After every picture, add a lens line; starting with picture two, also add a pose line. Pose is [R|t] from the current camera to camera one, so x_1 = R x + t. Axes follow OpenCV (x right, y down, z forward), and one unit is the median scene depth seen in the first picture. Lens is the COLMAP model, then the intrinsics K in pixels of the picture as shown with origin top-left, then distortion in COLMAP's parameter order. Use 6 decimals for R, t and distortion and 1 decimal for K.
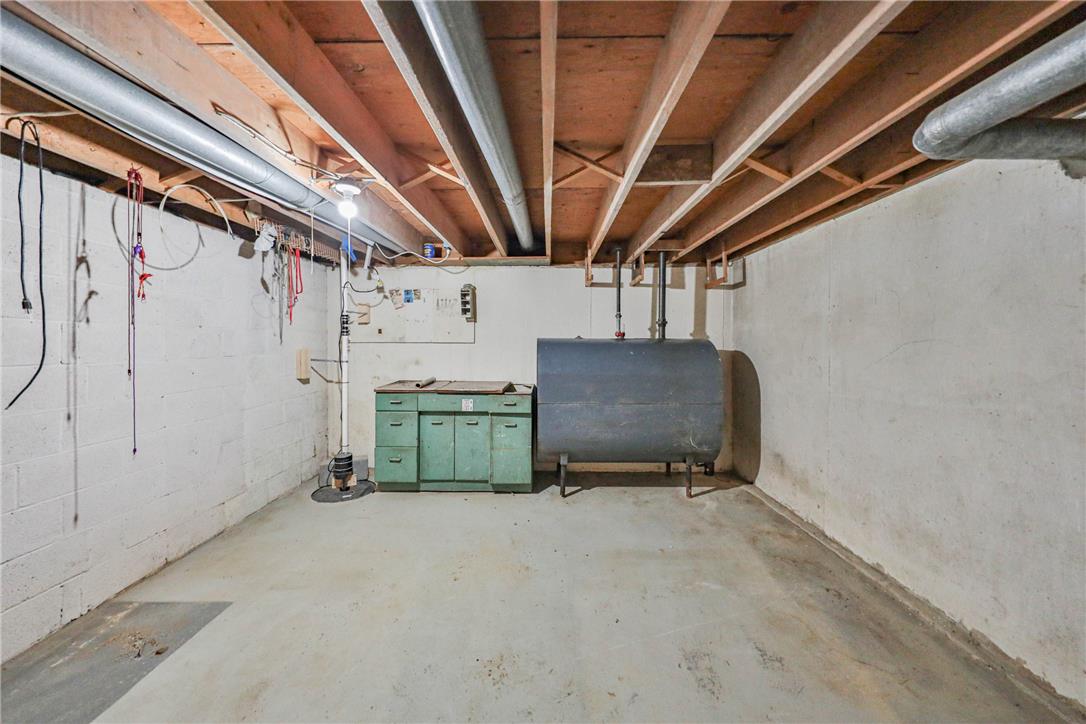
lens RADIAL K [[357.4, 0, 543.8], [0, 357.4, 334.8], [0, 0, 1]] dist [-0.000239, -0.003598]
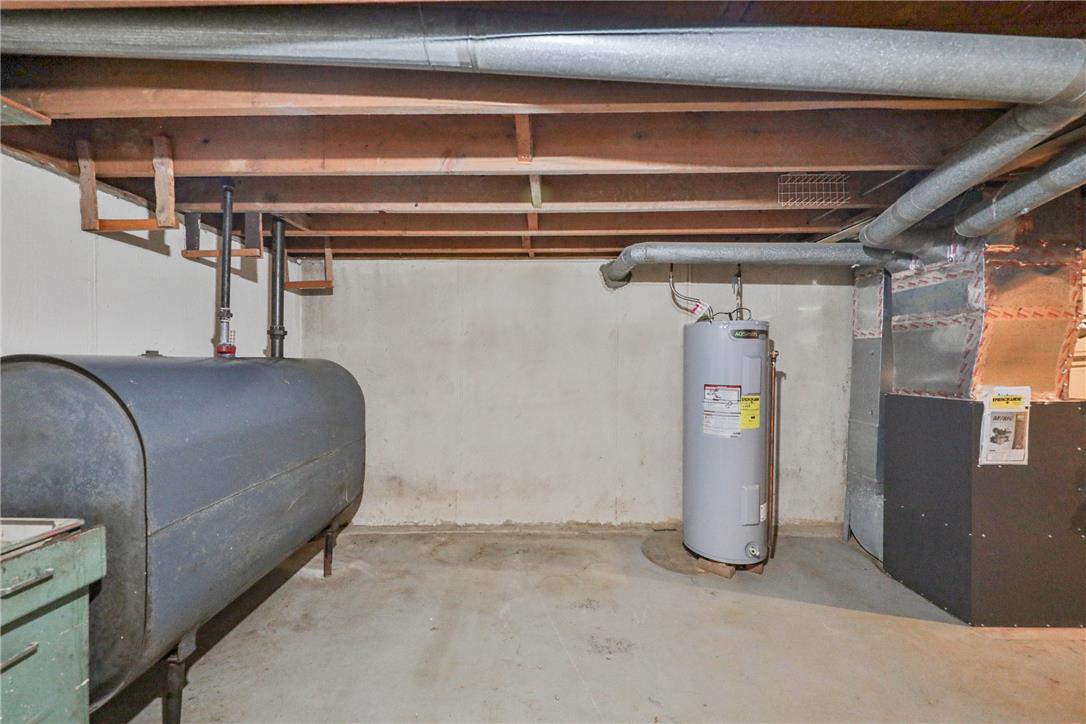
lens RADIAL K [[380.5, 0, 548.4], [0, 380.5, 357.5], [0, 0, 1]] dist [0.000428, -0.004223]
pose [[0.014770, 0.005575, 0.999875, -0.387983], [-0.012958, 0.999902, -0.005384, 0.009089], [-0.999807, -0.012877, 0.014840, 0.580430]]
